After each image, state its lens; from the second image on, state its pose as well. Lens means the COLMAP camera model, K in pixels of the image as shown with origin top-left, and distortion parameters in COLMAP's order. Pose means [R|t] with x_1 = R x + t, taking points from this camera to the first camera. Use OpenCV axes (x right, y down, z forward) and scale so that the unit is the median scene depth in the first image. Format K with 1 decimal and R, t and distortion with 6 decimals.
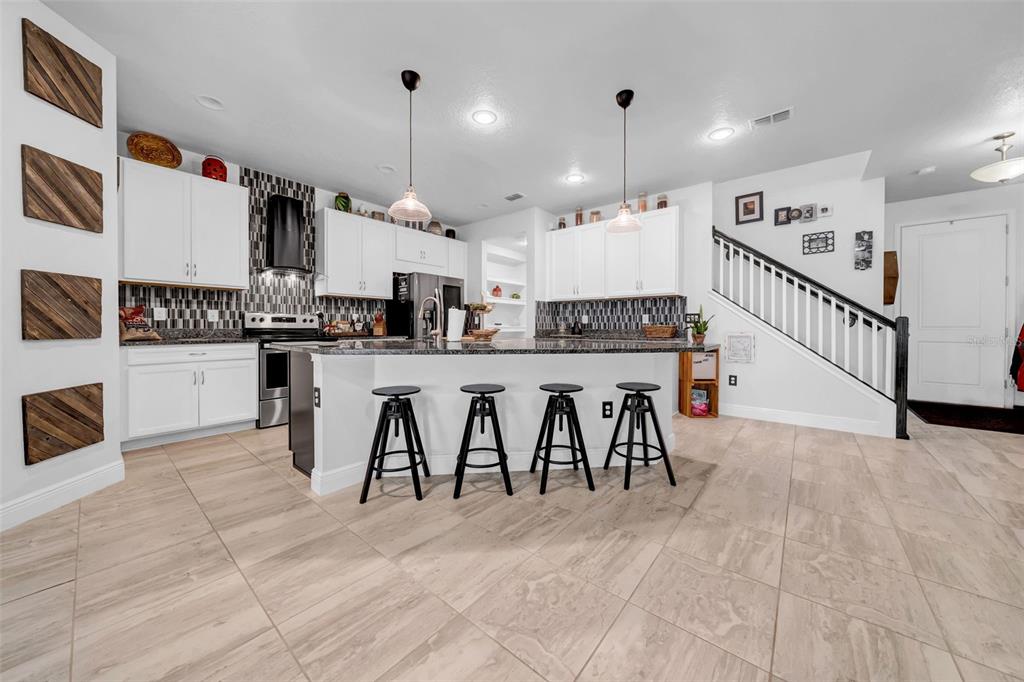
lens RADIAL K [[353.9, 0, 517.0], [0, 353.9, 331.1], [0, 0, 1]] dist [-0.003894, -0.000914]
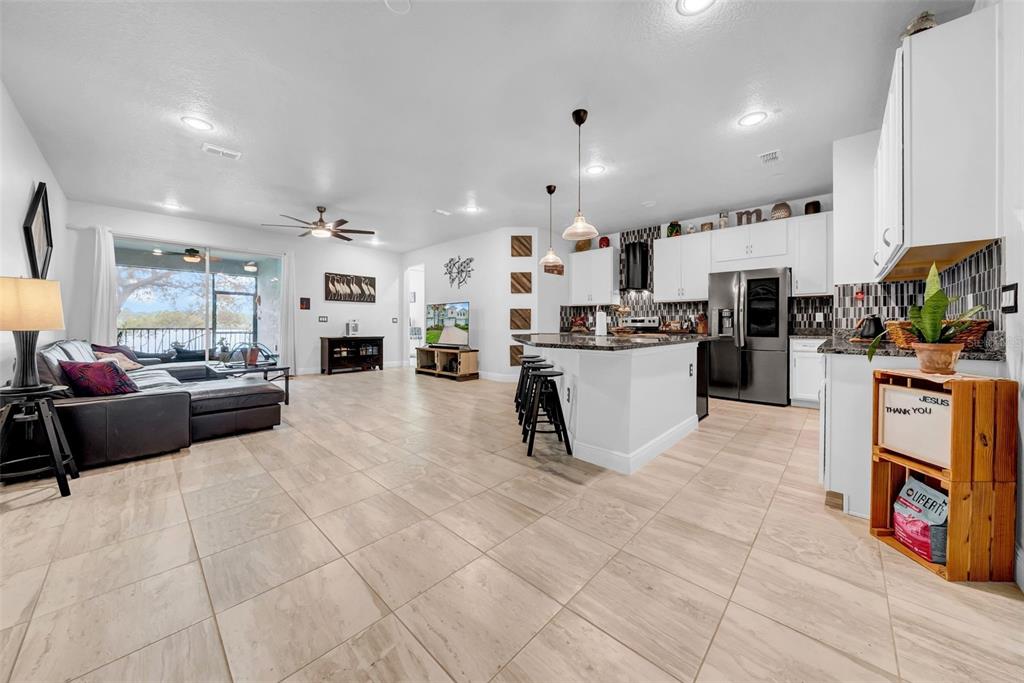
lens RADIAL K [[353.9, 0, 518.7], [0, 353.9, 326.6], [0, 0, 1]] dist [-0.003894, -0.000914]
pose [[-0.058544, -0.000290, -0.998285, 0.960621], [-0.013902, 0.999903, 0.000525, -0.002307], [0.998188, 0.013908, -0.058543, 0.599892]]
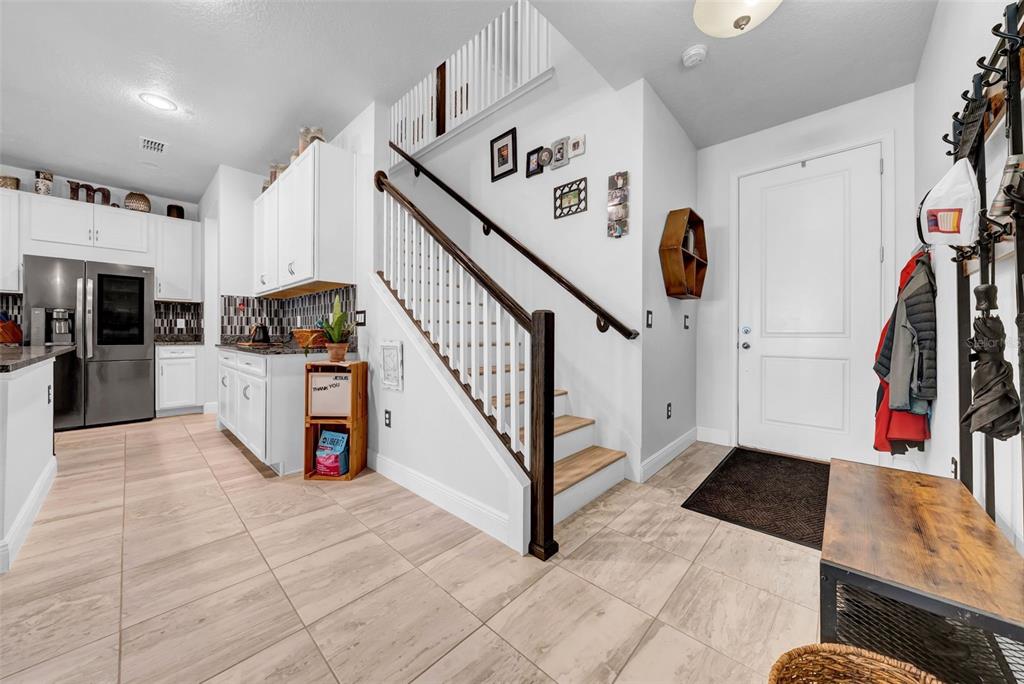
lens RADIAL K [[353.9, 0, 516.9], [0, 353.9, 338.2], [0, 0, 1]] dist [-0.003894, -0.000914]
pose [[0.998515, 0.003139, -0.054383, 0.905061], [-0.003231, 0.999993, -0.001616, 0.000610], [0.054378, 0.001790, 0.998519, 0.414518]]
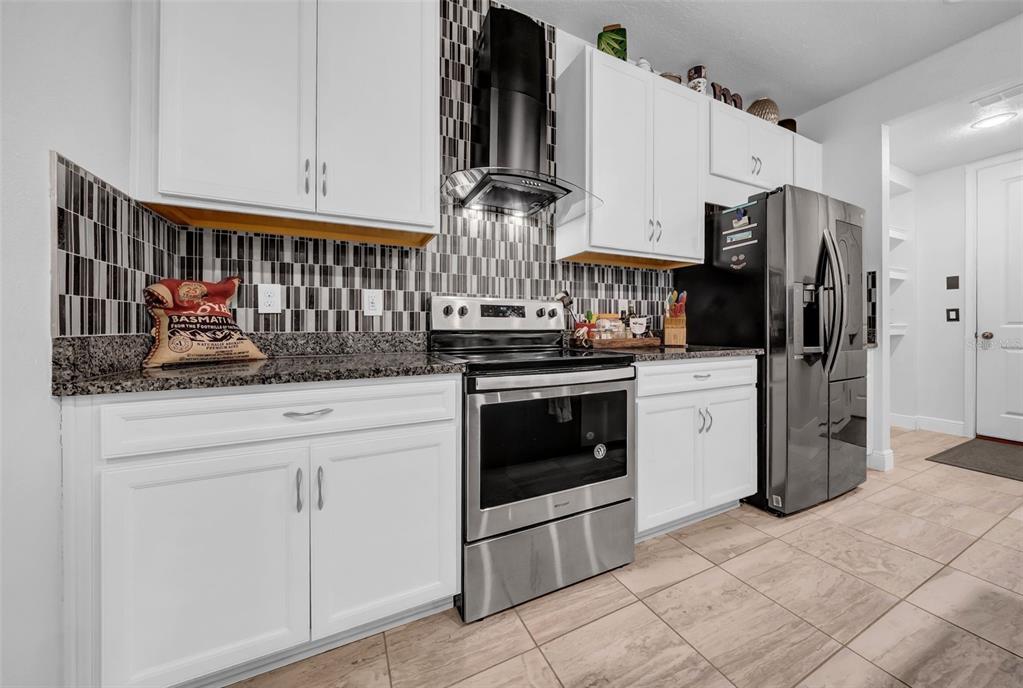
lens RADIAL K [[355.4, 0, 511.8], [0, 355.4, 322.6], [0, 0, 1]] dist [-0.000111, -0.000007]
pose [[0.903015, -0.006856, -0.429555, -0.480422], [-0.001464, 0.999818, -0.019036, -0.009466], [0.429607, 0.017818, 0.902840, 0.630446]]
